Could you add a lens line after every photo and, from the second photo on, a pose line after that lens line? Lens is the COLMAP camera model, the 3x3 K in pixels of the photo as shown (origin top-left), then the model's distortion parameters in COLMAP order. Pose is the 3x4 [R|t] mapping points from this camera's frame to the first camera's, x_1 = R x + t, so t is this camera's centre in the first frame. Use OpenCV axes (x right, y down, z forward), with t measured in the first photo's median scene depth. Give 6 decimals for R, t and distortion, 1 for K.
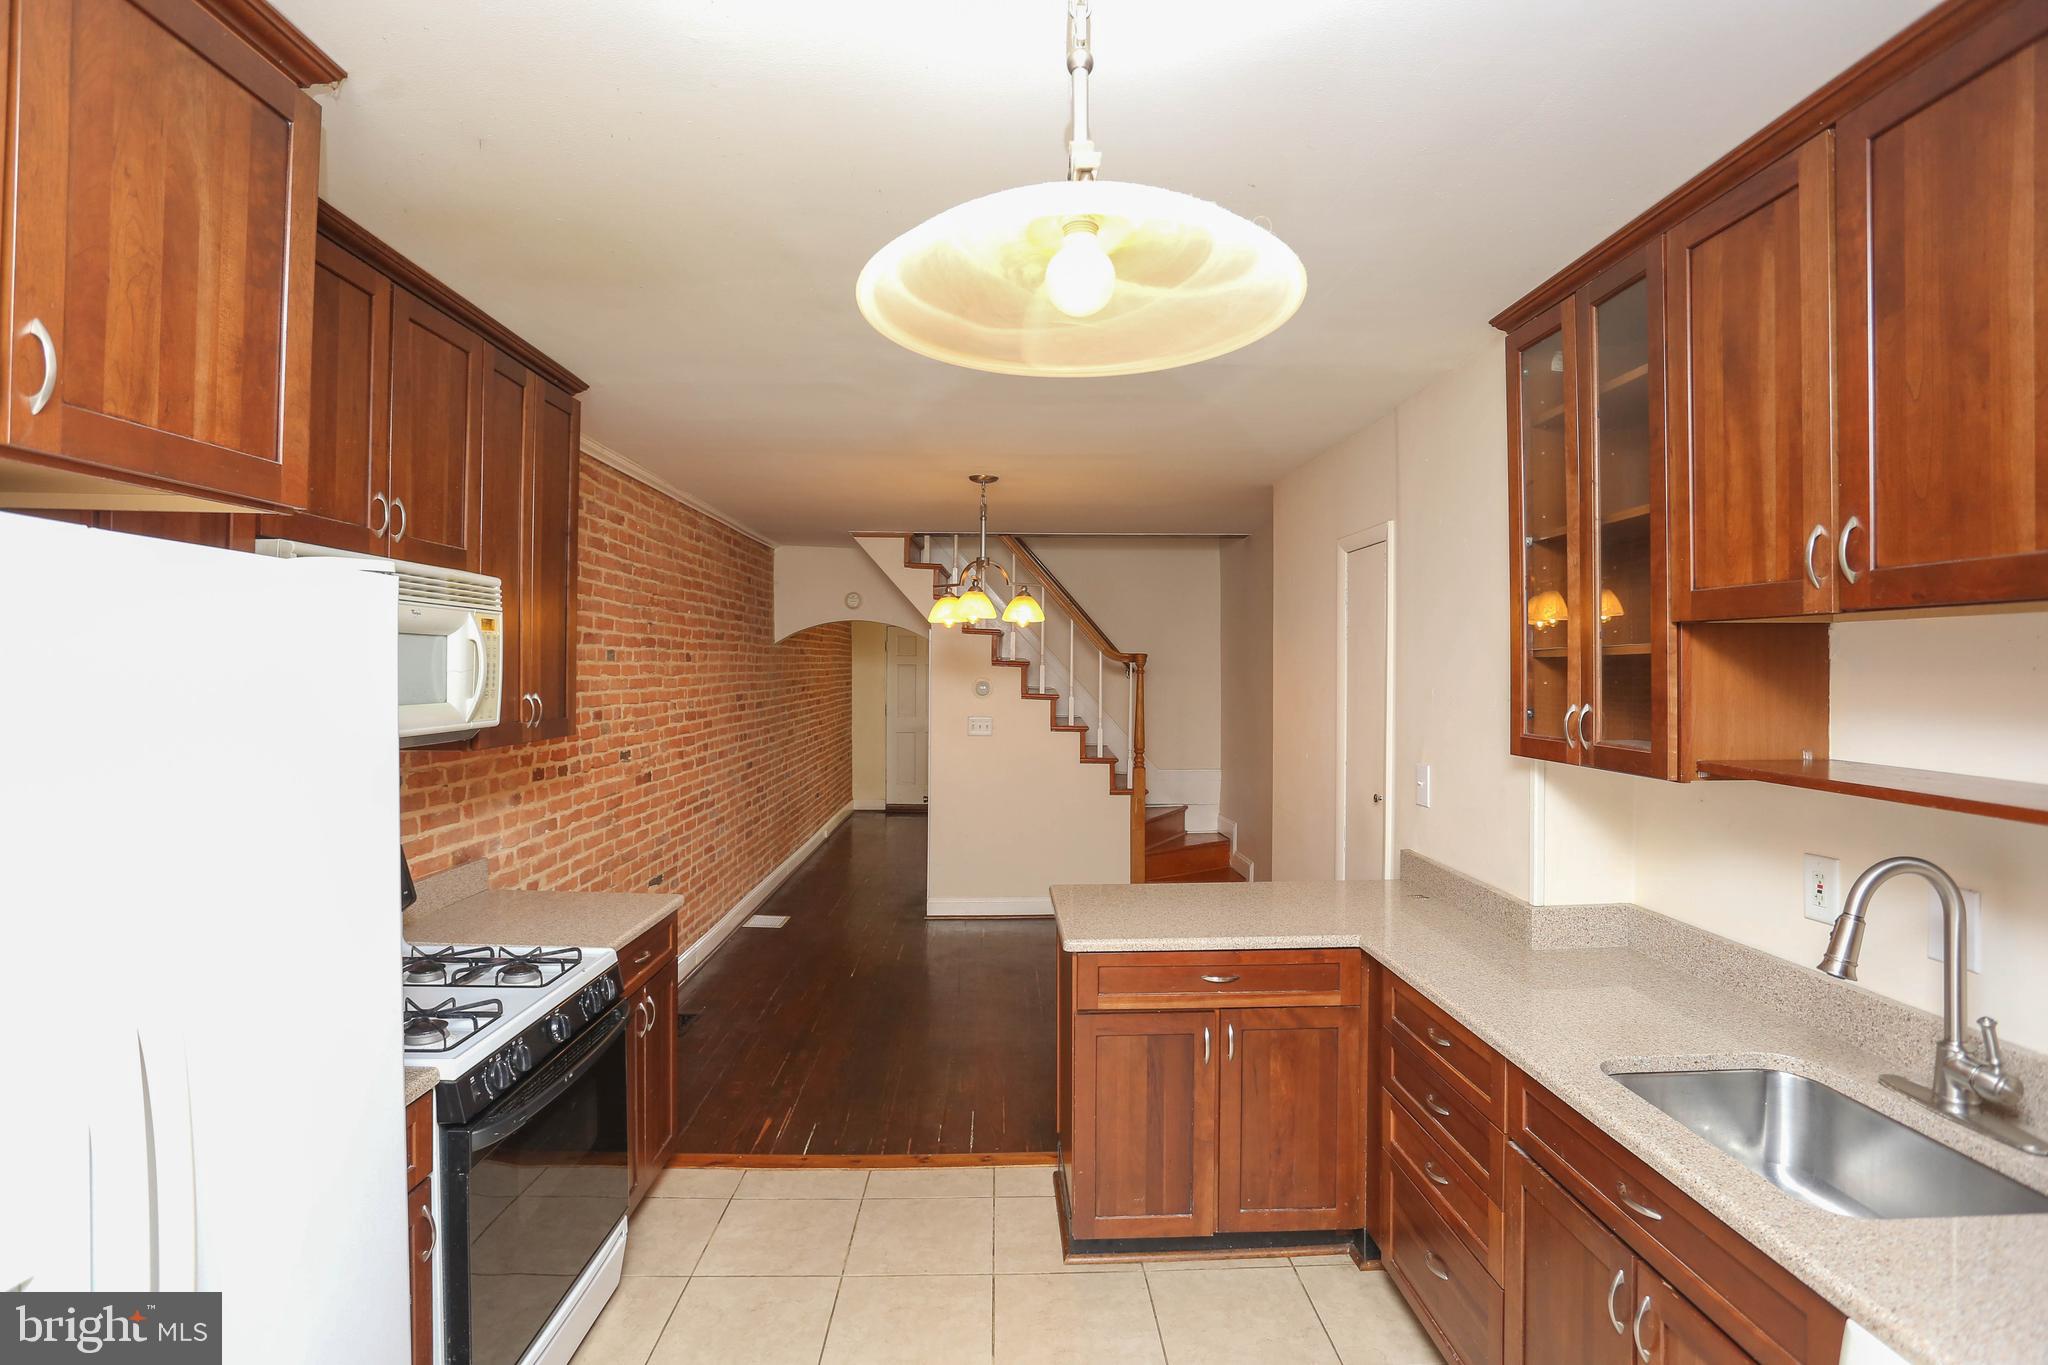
lens RADIAL K [[1066.3, 0, 1015.3], [0, 1066.3, 658.2], [0, 0, 1]] dist [-0.000883, 0.000238]
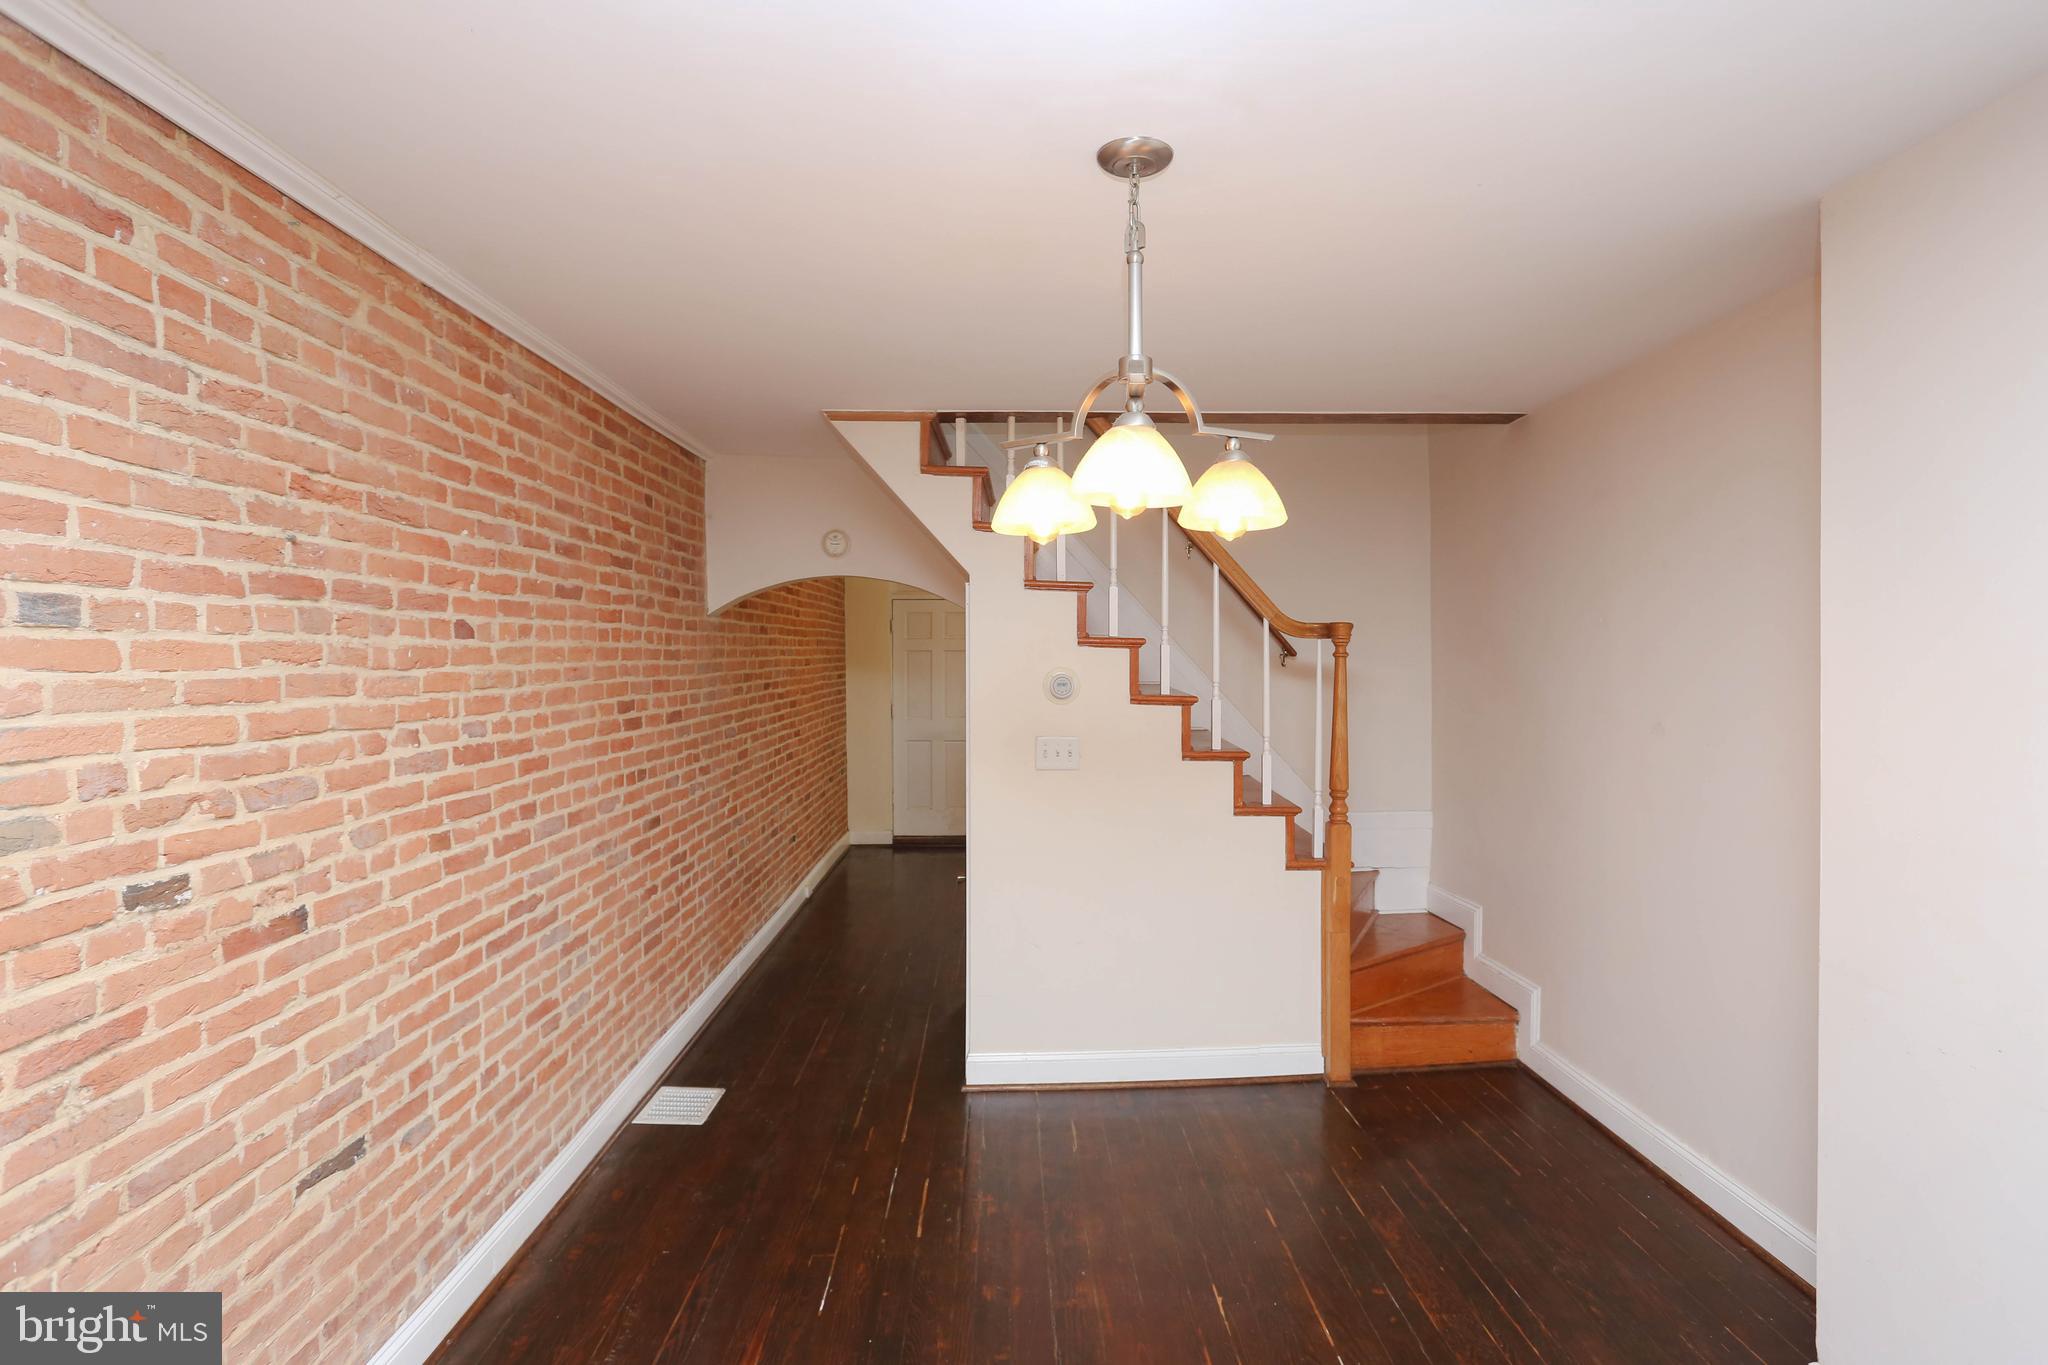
lens RADIAL K [[1005.3, 0, 1062.6], [0, 1005.3, 667.4], [0, 0, 1]] dist [-0.001801, 0.000060]
pose [[0.998900, -0.008167, 0.046183, -0.054763], [0.007244, 0.999771, 0.020116, 0.007487], [-0.046336, -0.019759, 0.998730, 0.465082]]
